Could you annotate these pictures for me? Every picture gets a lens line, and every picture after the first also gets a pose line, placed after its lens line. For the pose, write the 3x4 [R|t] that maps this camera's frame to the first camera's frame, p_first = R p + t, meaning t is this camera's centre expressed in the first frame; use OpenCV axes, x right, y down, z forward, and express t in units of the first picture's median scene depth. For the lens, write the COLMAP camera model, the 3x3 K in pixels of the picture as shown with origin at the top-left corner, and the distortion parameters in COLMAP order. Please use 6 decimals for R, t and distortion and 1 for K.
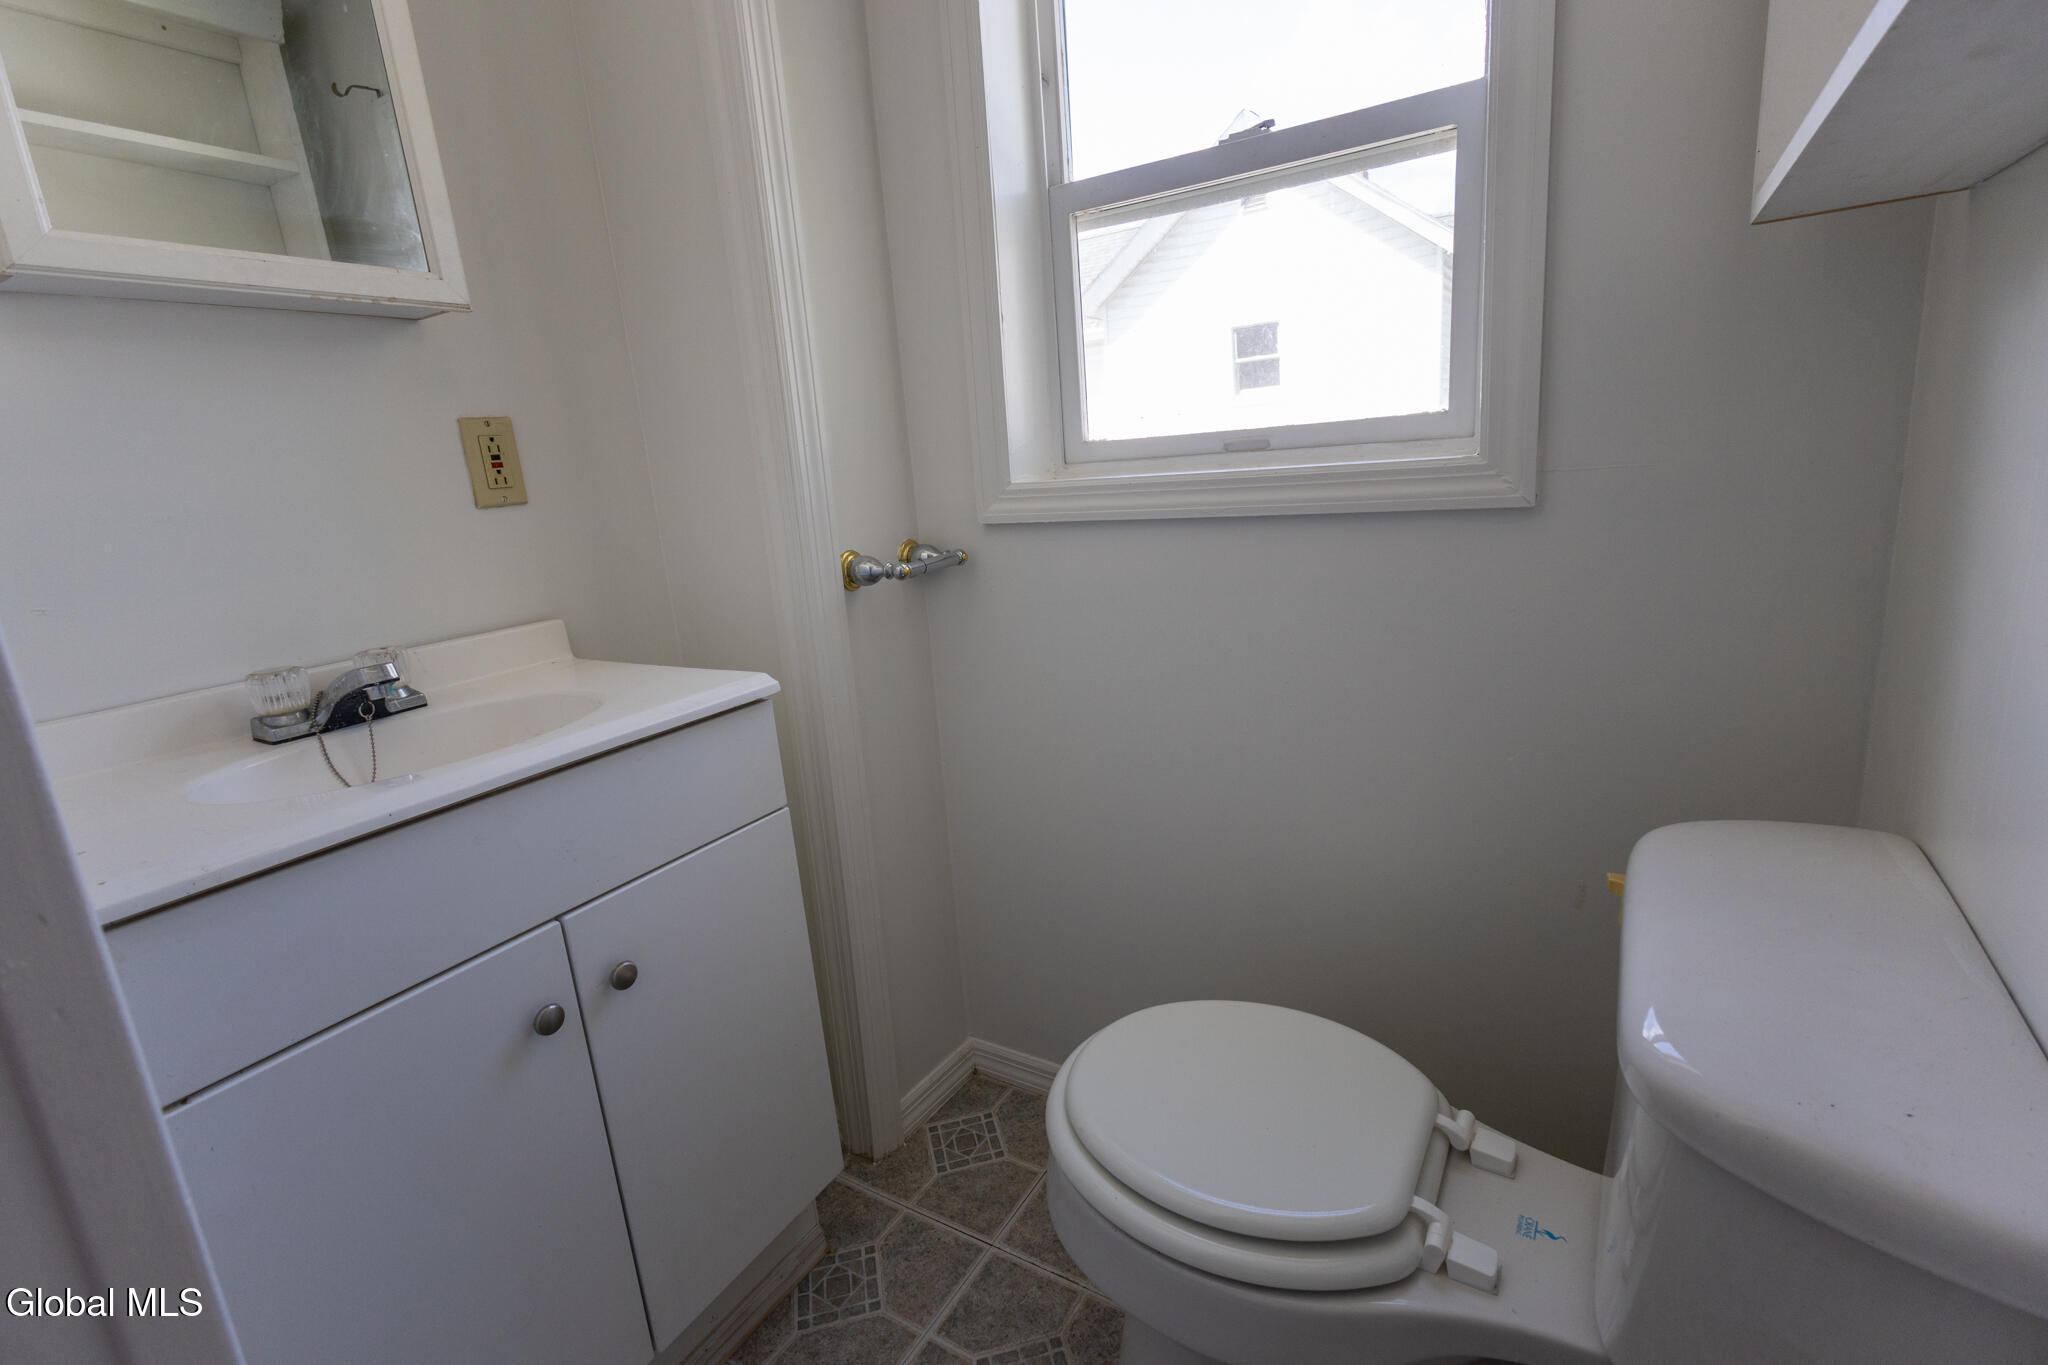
lens RADIAL K [[934.7, 0, 1016.9], [0, 934.7, 681.9], [0, 0, 1]] dist [-0.000569, 0.001139]
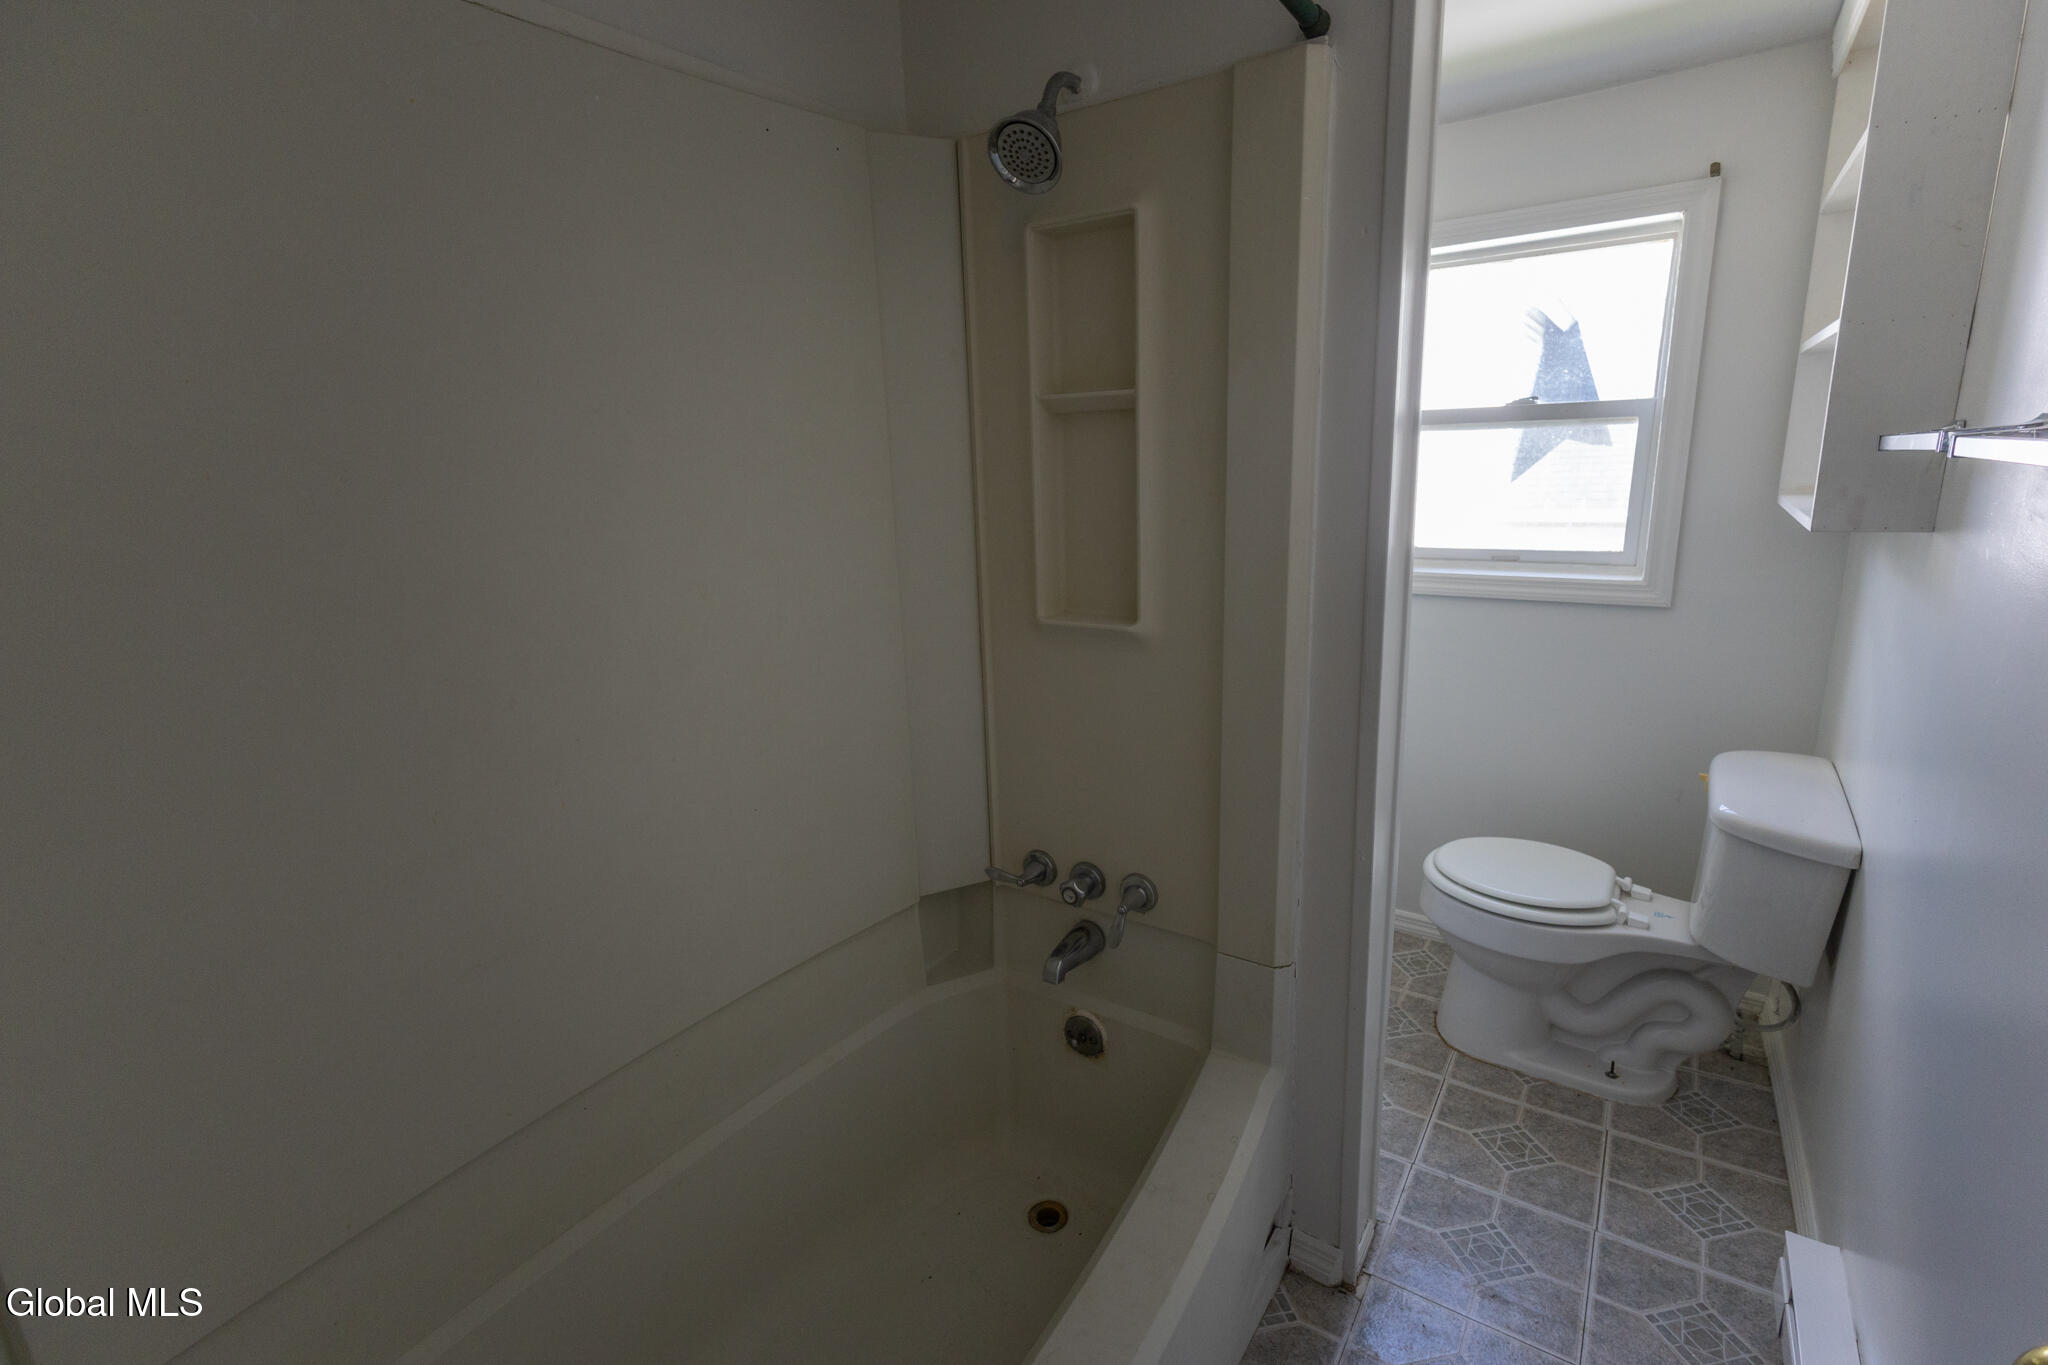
lens RADIAL K [[934.7, 0, 1016.9], [0, 934.7, 681.9], [0, 0, 1]] dist [-0.000569, 0.001139]
pose [[0.997559, 0.065661, -0.023763, -0.970334], [-0.065776, 0.997826, -0.004117, 0.096719], [0.023441, 0.005670, 0.999709, -1.294230]]
